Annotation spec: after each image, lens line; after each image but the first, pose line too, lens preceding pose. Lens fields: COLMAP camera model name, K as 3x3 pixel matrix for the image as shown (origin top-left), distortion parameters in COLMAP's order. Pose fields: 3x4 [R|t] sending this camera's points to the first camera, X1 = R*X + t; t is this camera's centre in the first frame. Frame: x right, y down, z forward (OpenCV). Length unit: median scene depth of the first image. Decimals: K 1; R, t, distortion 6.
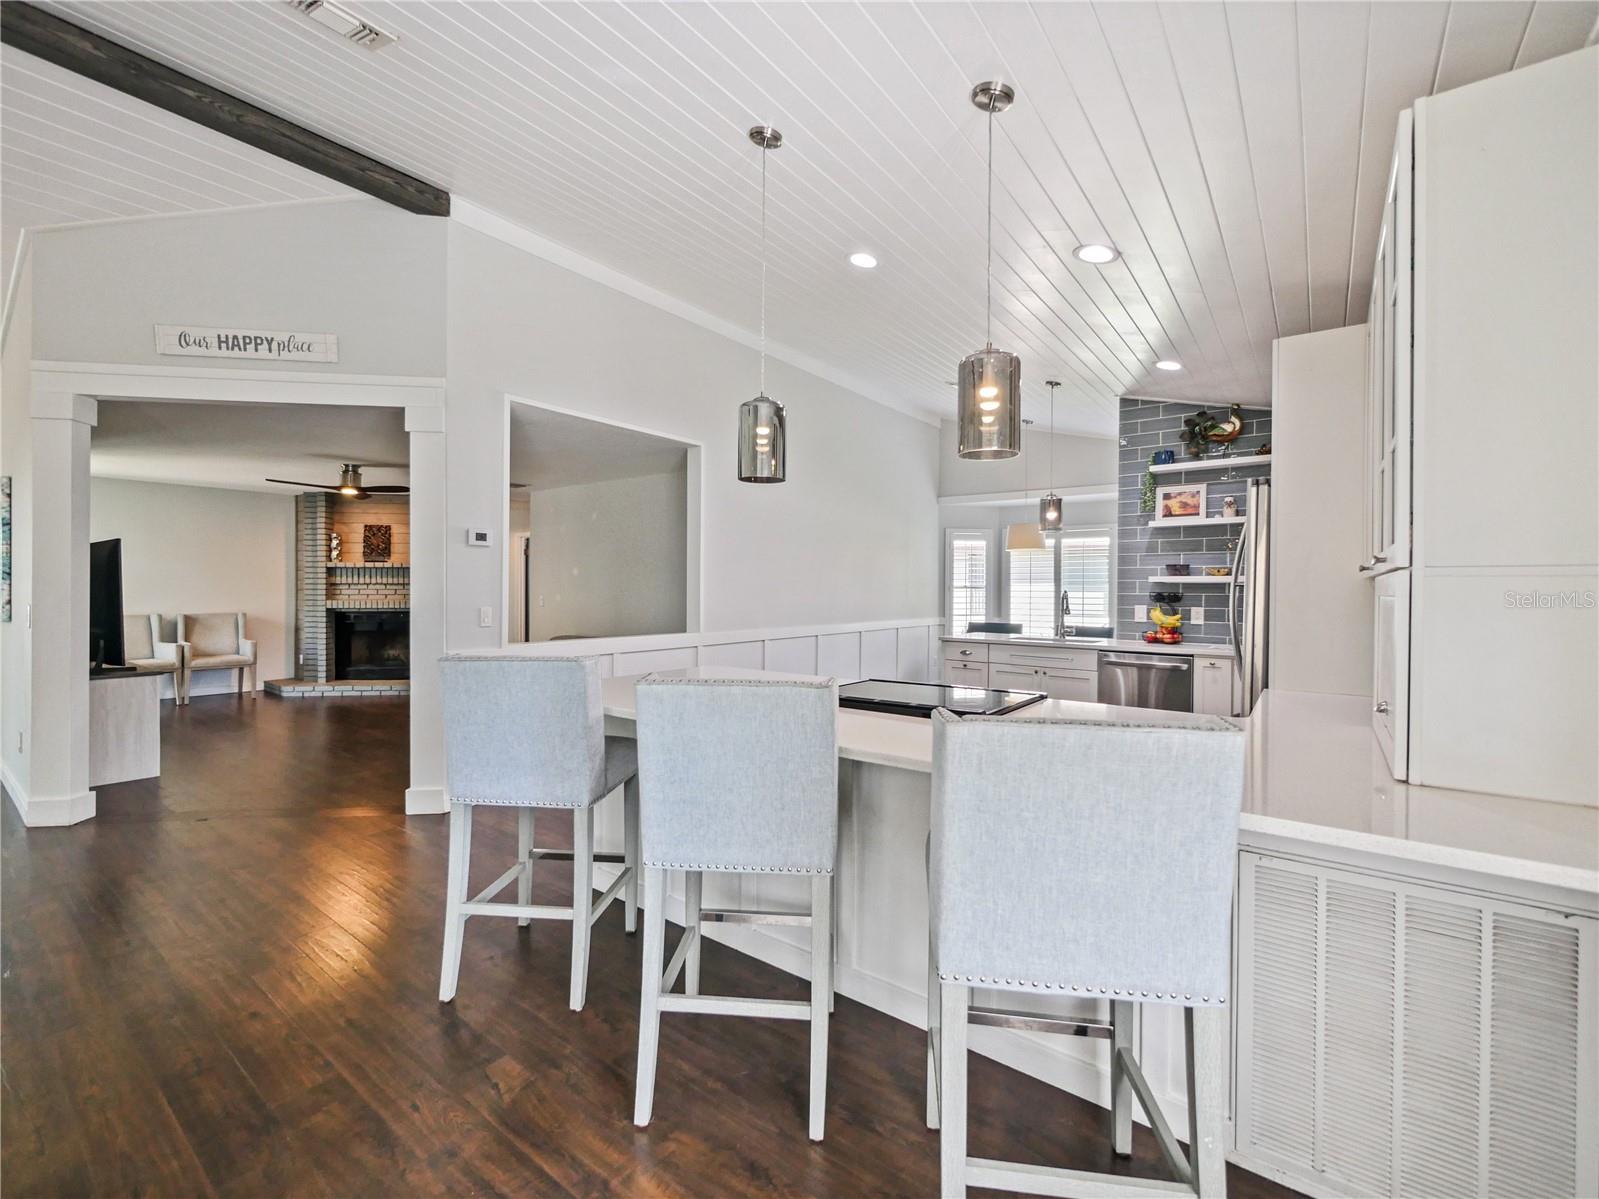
lens RADIAL K [[697.2, 0, 794.9], [0, 697.2, 596.4], [0, 0, 1]] dist [-0.000678, -0.000349]
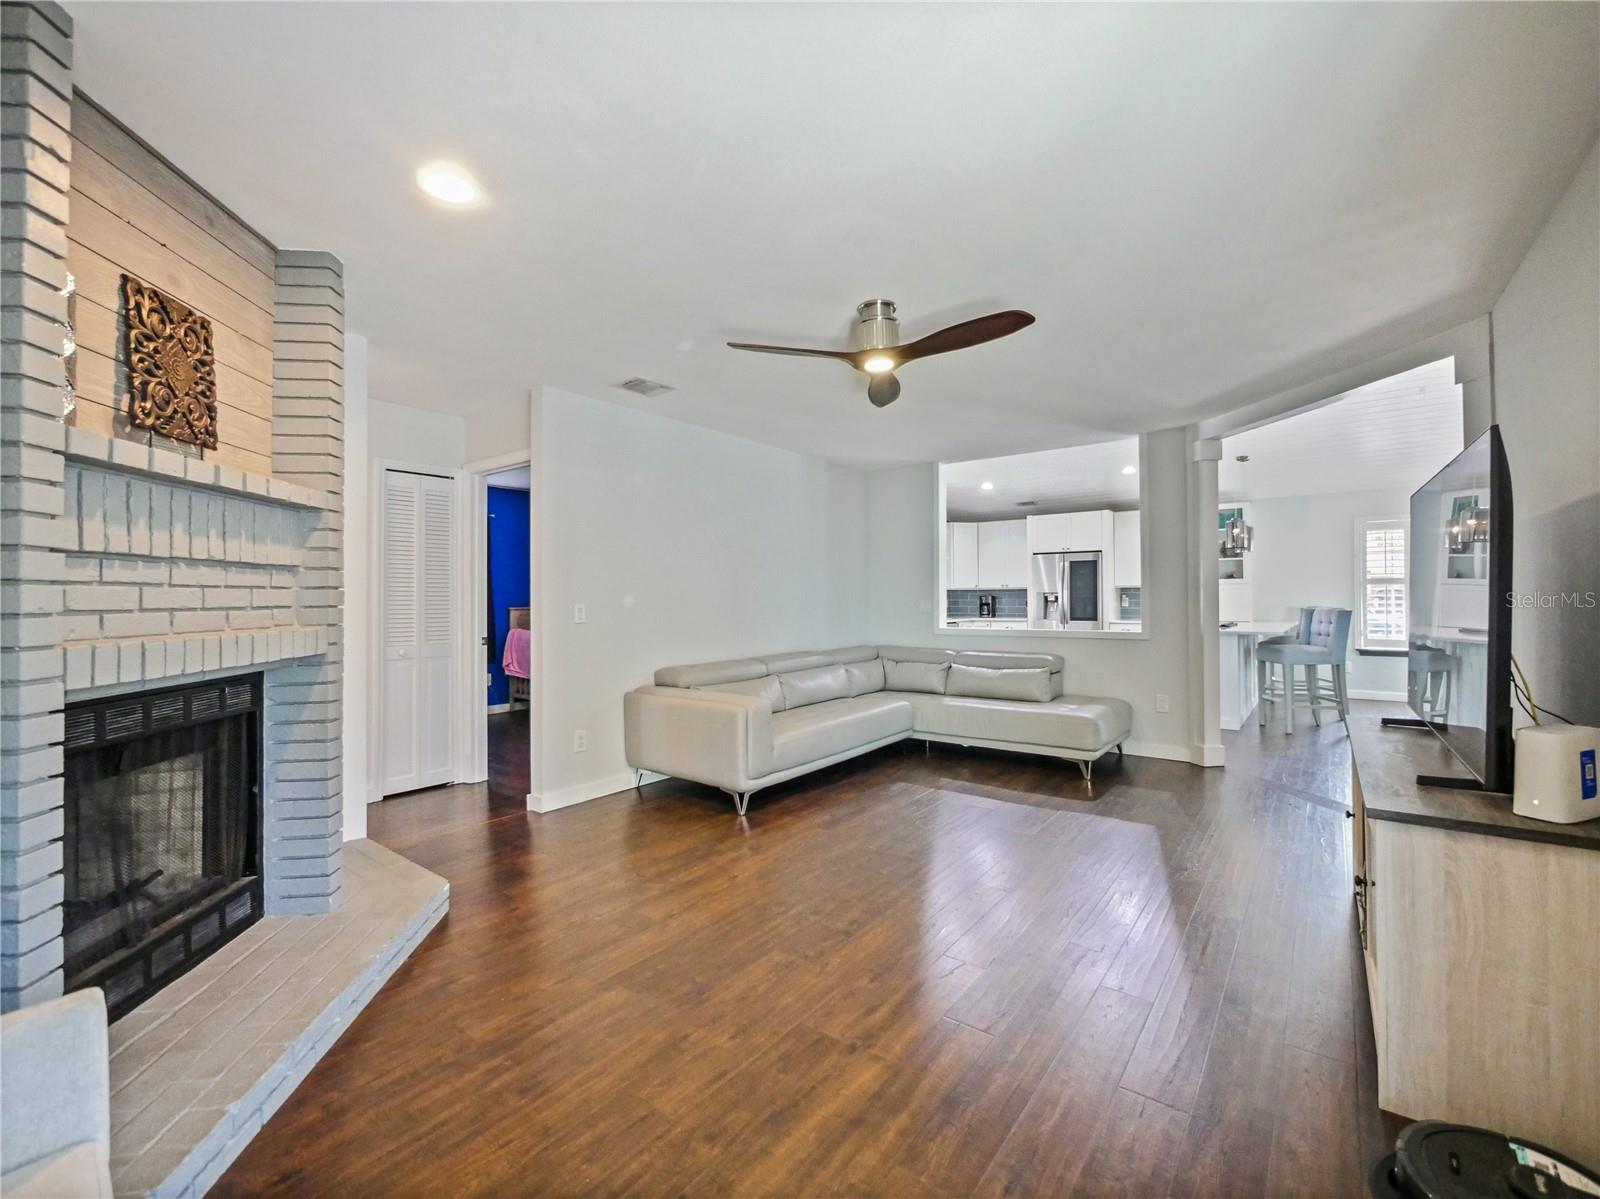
lens RADIAL K [[690.1, 0, 795.9], [0, 690.1, 593.0], [0, 0, 1]] dist [-0.001541, -0.000566]
pose [[0.014439, 0.002421, 0.999893, -1.278205], [0.018932, 0.999817, -0.002695, -0.005029], [-0.999716, 0.018969, 0.014391, 1.242424]]
